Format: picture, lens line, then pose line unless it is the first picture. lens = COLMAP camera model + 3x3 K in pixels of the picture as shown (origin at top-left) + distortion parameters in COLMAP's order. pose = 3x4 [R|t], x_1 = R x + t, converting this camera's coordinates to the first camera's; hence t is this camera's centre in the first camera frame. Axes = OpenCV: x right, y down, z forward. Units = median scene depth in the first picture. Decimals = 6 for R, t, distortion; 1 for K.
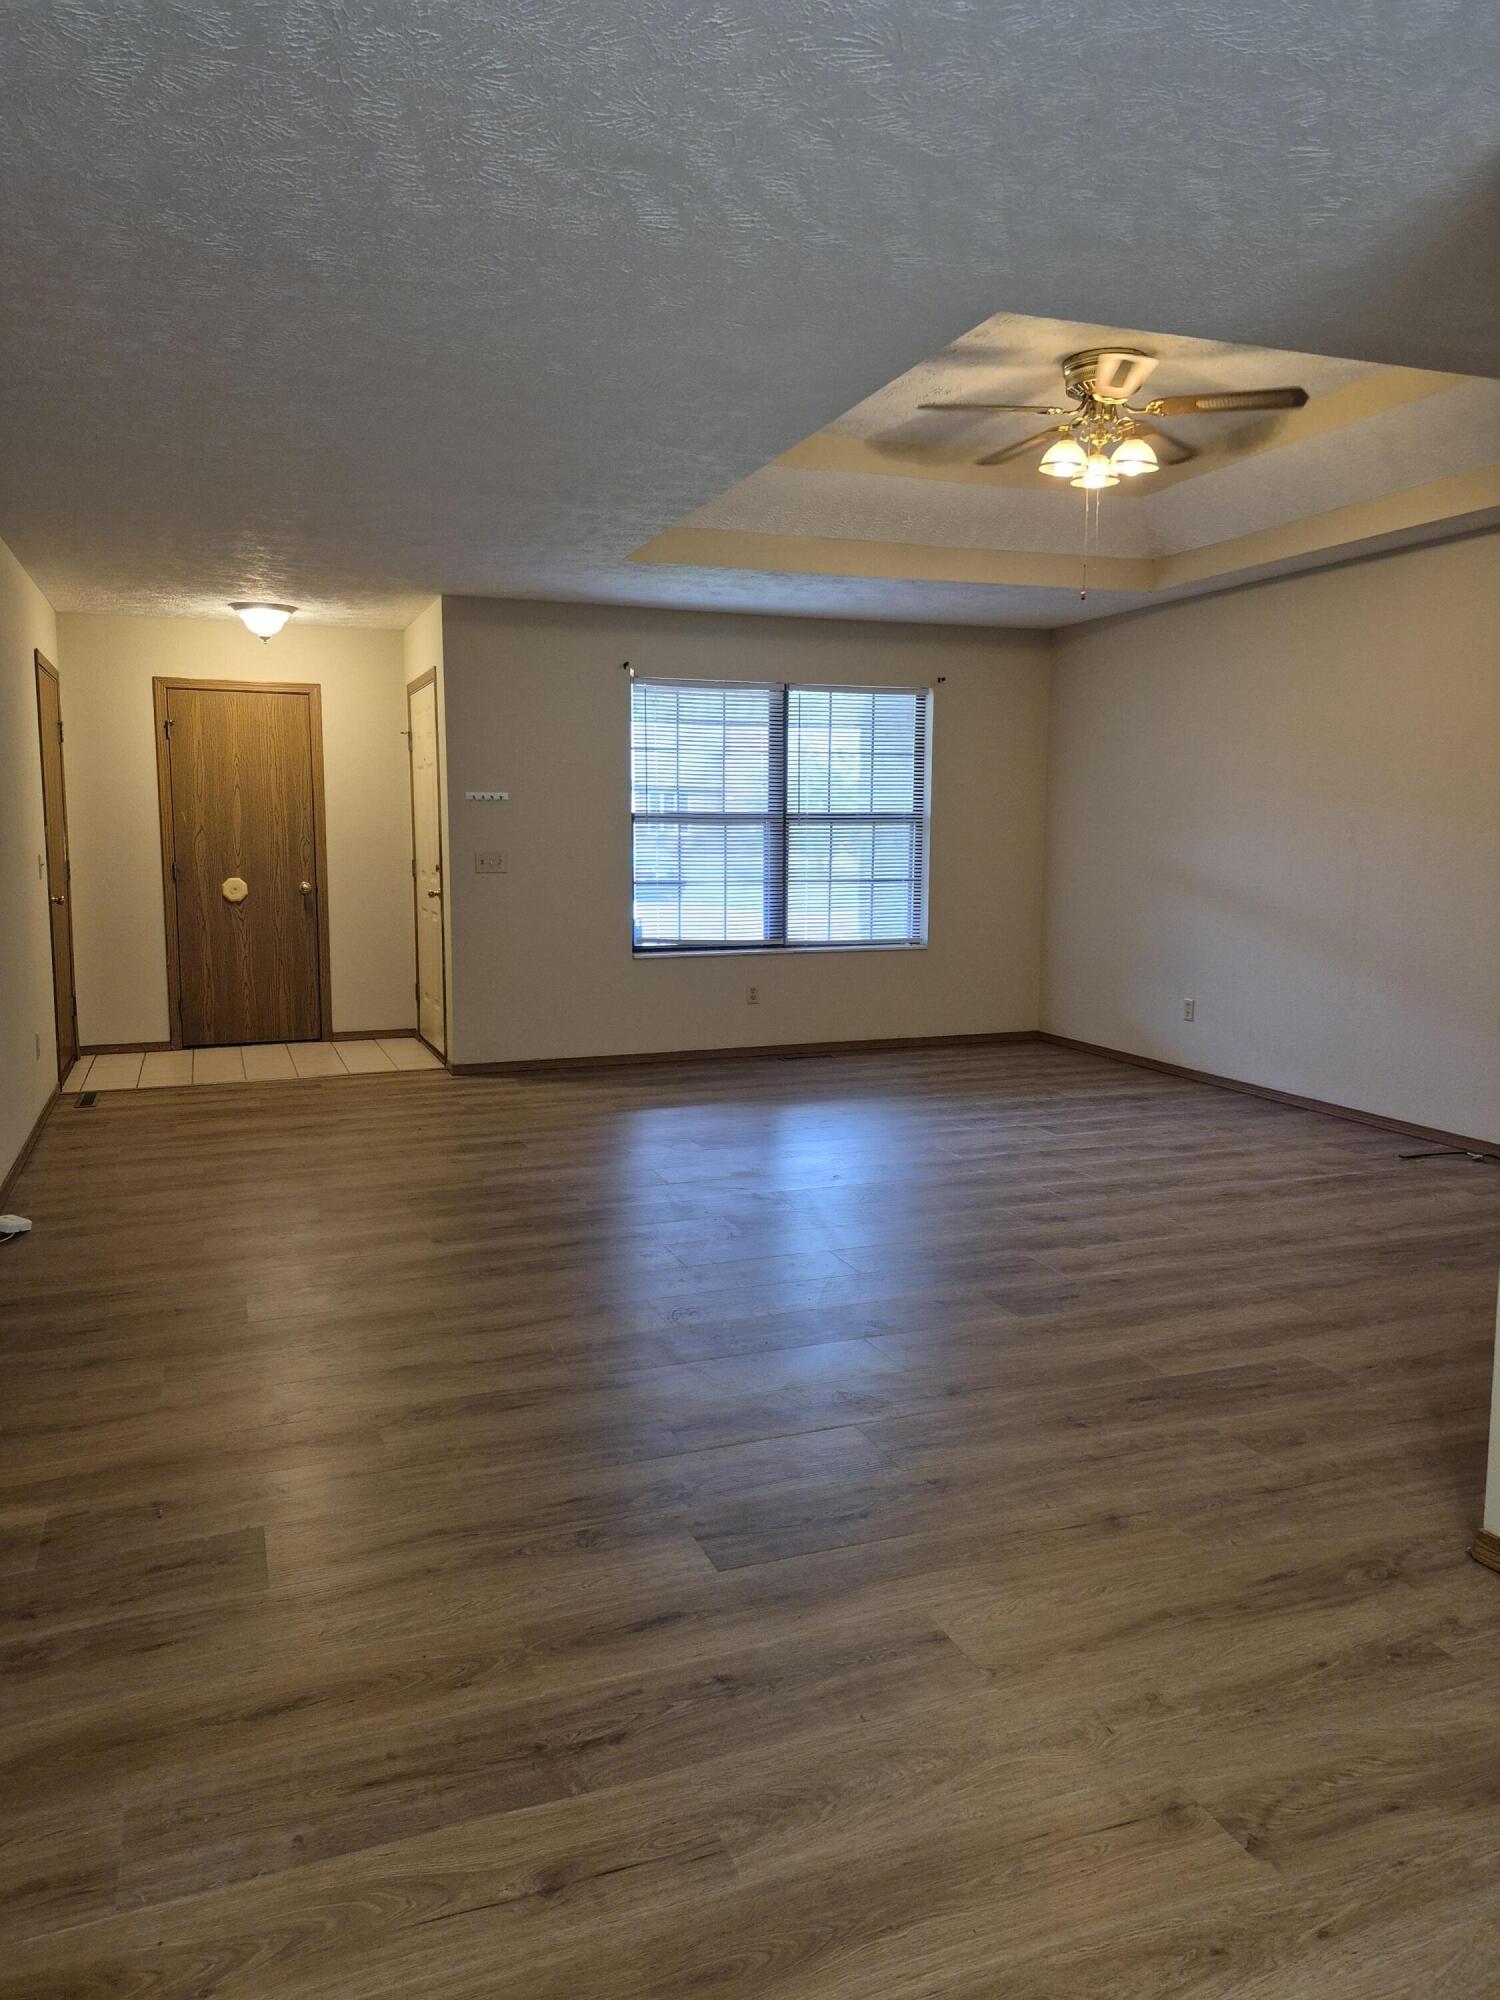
lens RADIAL K [[1367.3, 0, 744.9], [0, 1367.3, 990.6], [0, 0, 1]] dist [0.082522, -0.108319]
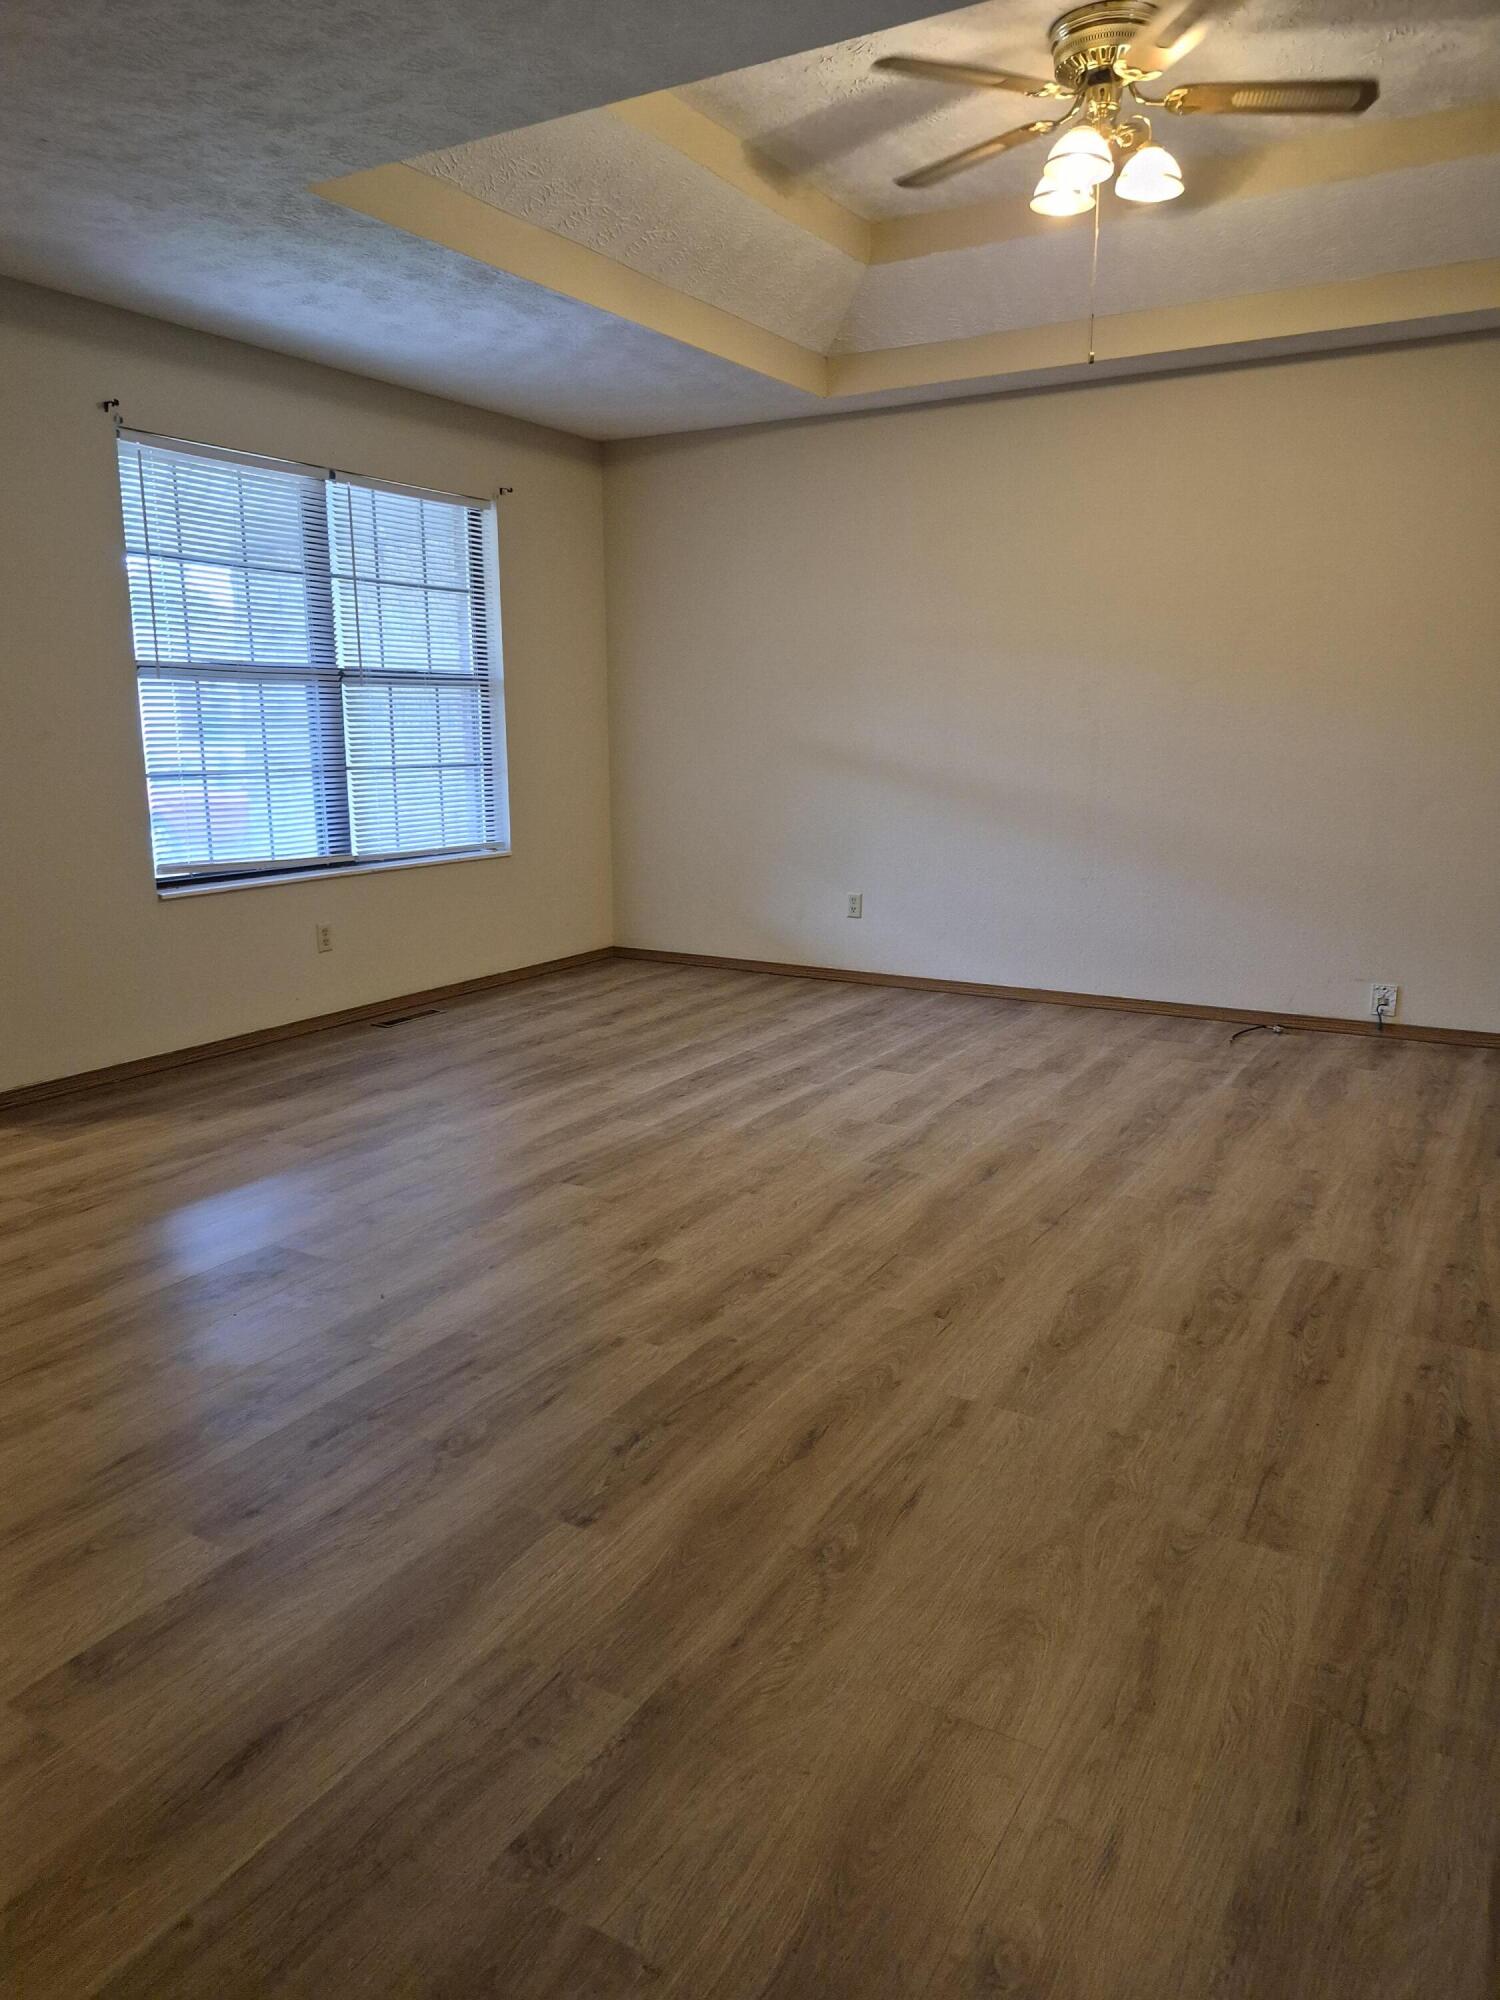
lens RADIAL K [[1367.3, 0, 744.9], [0, 1367.3, 990.6], [0, 0, 1]] dist [0.082522, -0.108319]
pose [[0.781837, -0.124885, 0.610848, -0.252795], [0.076486, 0.991545, 0.104822, -0.026884], [-0.618774, -0.035232, 0.784779, 0.331592]]
